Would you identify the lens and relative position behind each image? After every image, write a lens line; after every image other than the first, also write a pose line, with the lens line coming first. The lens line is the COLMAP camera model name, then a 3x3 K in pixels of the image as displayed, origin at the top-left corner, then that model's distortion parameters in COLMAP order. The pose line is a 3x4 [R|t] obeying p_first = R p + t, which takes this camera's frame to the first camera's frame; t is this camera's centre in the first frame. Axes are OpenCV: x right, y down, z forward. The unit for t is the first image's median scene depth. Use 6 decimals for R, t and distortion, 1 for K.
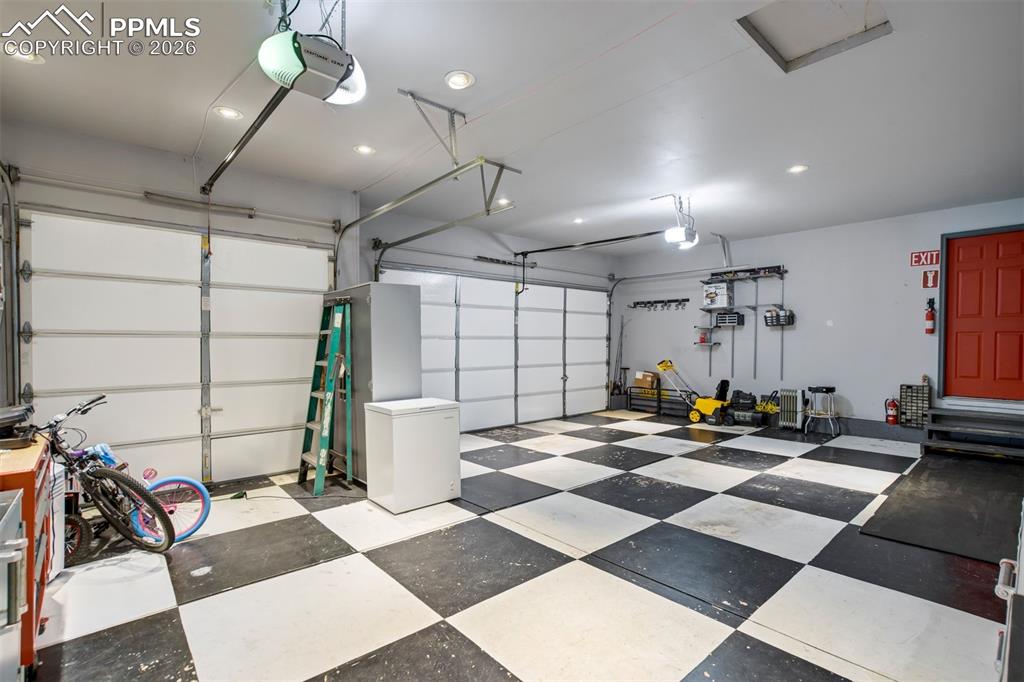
lens RADIAL K [[471.2, 0, 510.0], [0, 471.2, 345.0], [0, 0, 1]] dist [-0.027523, 0.013954]
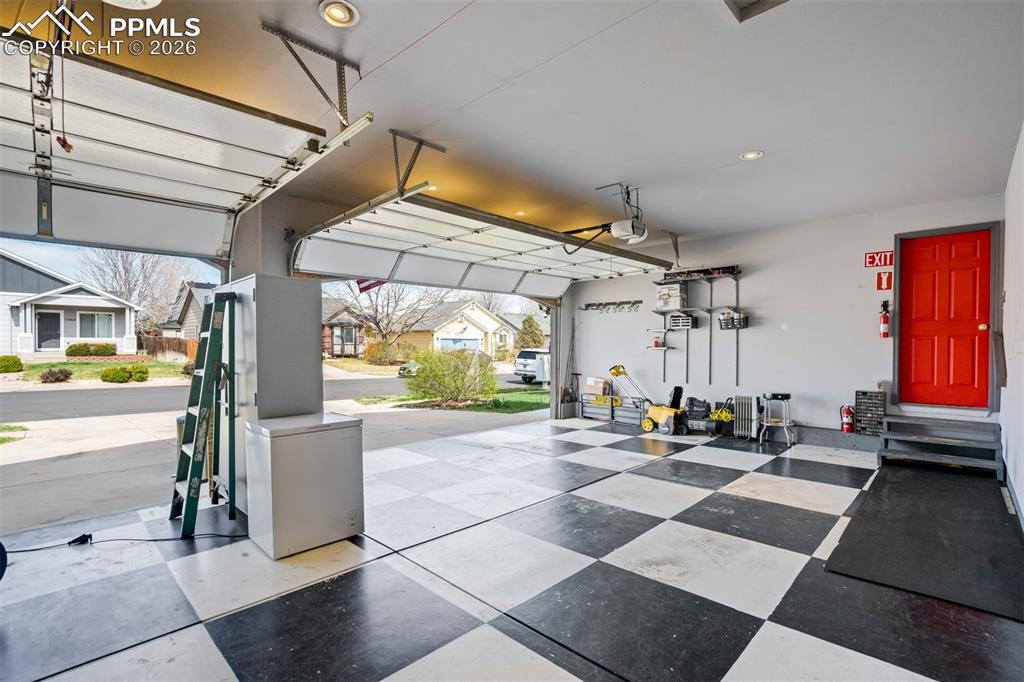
lens RADIAL K [[471.2, 0, 509.4], [0, 471.2, 344.0], [0, 0, 1]] dist [-0.027523, 0.013954]
pose [[0.997182, 0.000559, 0.075022, 0.063757], [0.000223, 0.999946, -0.010414, -0.001275], [-0.075023, 0.010402, 0.997128, 0.108241]]
